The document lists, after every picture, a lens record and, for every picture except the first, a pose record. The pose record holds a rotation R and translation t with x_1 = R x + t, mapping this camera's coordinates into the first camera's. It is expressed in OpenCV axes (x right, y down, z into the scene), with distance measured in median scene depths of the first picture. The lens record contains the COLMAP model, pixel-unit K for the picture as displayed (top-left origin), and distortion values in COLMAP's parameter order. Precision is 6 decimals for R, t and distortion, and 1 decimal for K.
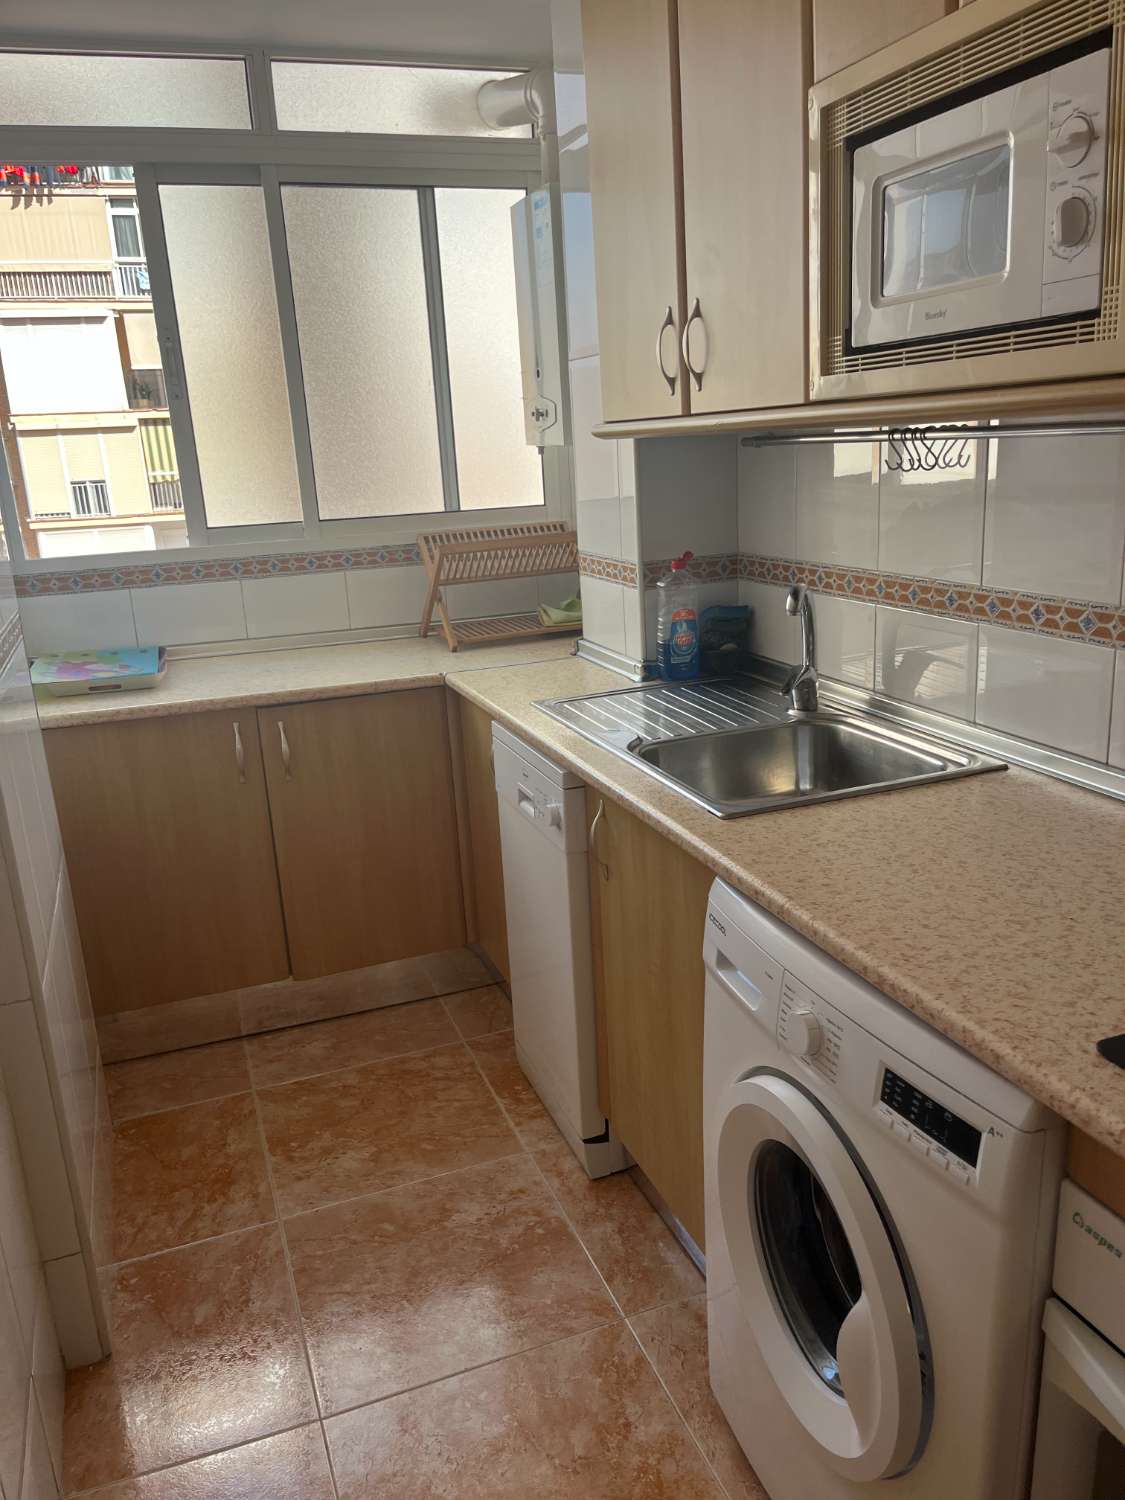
lens RADIAL K [[1152.1, 0, 562.2], [0, 1152.1, 749.0], [0, 0, 1]] dist [0.053992, -0.070383]
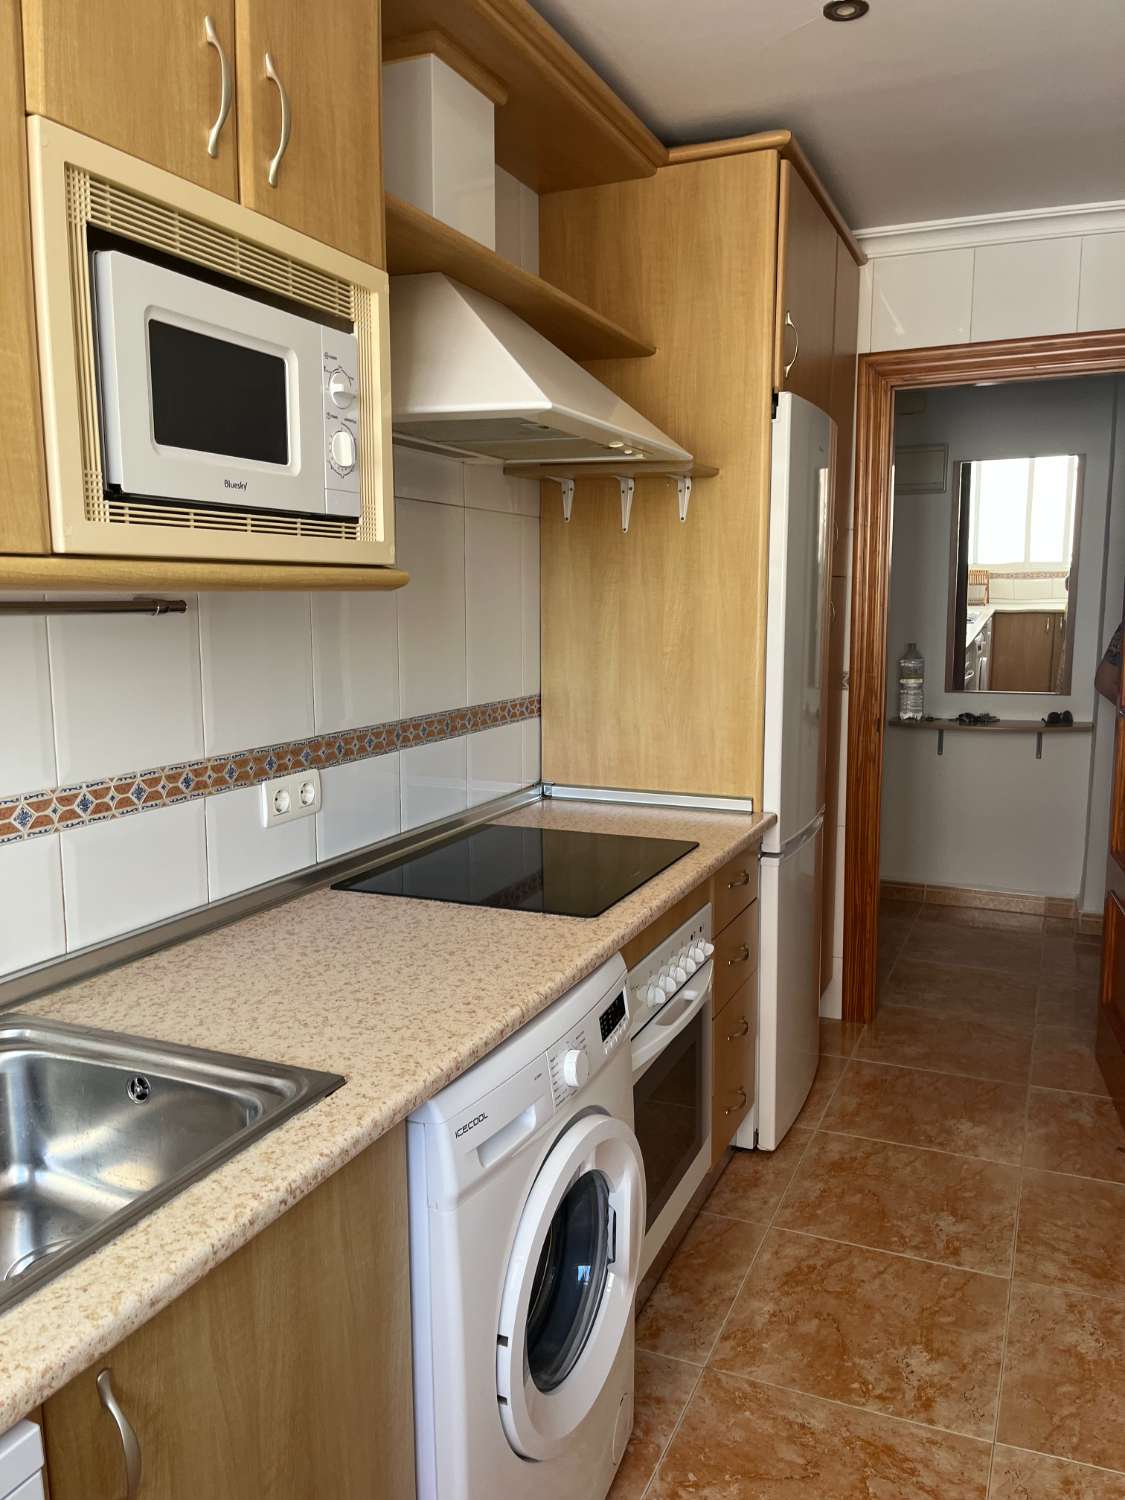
lens RADIAL K [[1152.1, 0, 561.4], [0, 1152.1, 759.4], [0, 0, 1]] dist [0.053992, -0.070383]
pose [[-0.729111, -0.049149, 0.682629, -0.463511], [0.210653, 0.932880, 0.292164, -0.324161], [-0.651170, 0.356818, -0.669820, 1.308845]]
